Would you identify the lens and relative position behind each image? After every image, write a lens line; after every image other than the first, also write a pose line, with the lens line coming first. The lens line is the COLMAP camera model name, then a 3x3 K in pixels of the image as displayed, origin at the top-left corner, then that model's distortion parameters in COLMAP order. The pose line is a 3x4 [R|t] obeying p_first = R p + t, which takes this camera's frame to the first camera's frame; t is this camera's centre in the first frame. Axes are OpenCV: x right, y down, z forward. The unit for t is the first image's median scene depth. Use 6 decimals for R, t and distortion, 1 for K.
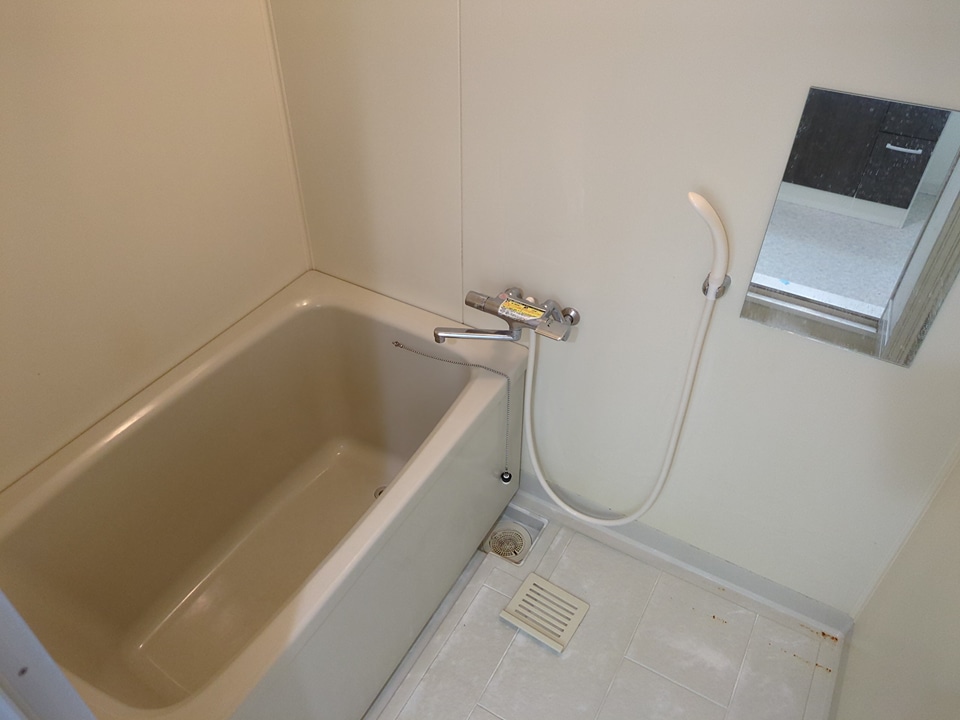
lens RADIAL K [[712.2, 0, 477.7], [0, 712.2, 358.8], [0, 0, 1]] dist [0.025805, -0.014918]
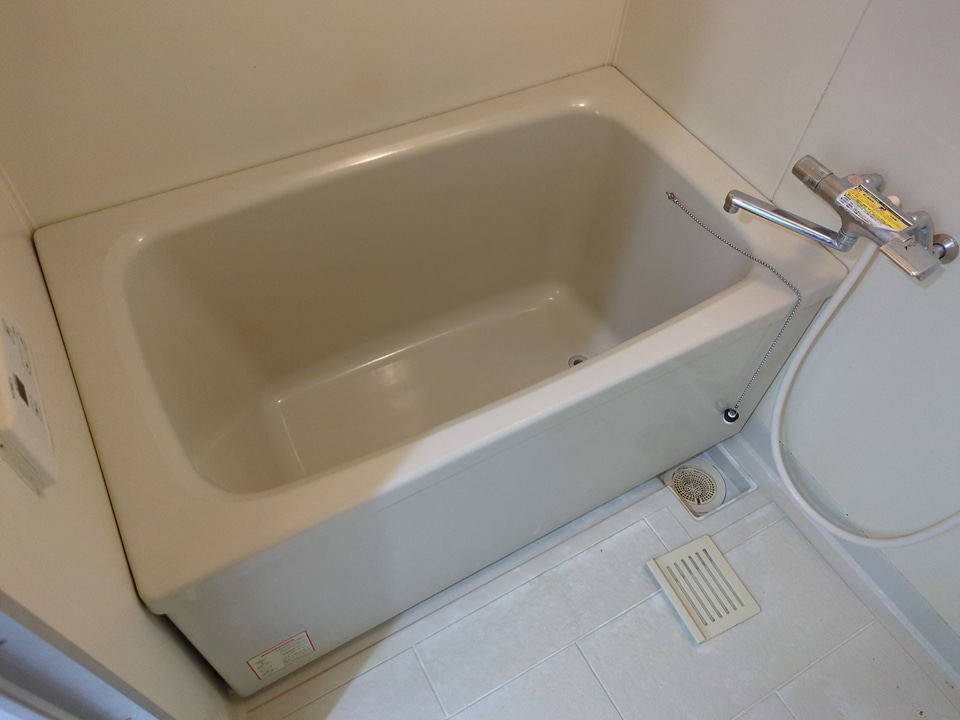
lens RADIAL K [[715.9, 0, 473.7], [0, 715.9, 354.5], [0, 0, 1]] dist [0.034064, -0.003991]
pose [[0.860440, 0.425546, -0.280275, -0.009741], [-0.361091, 0.897312, 0.253861, 0.012455], [0.359523, -0.117227, 0.925743, 0.211266]]
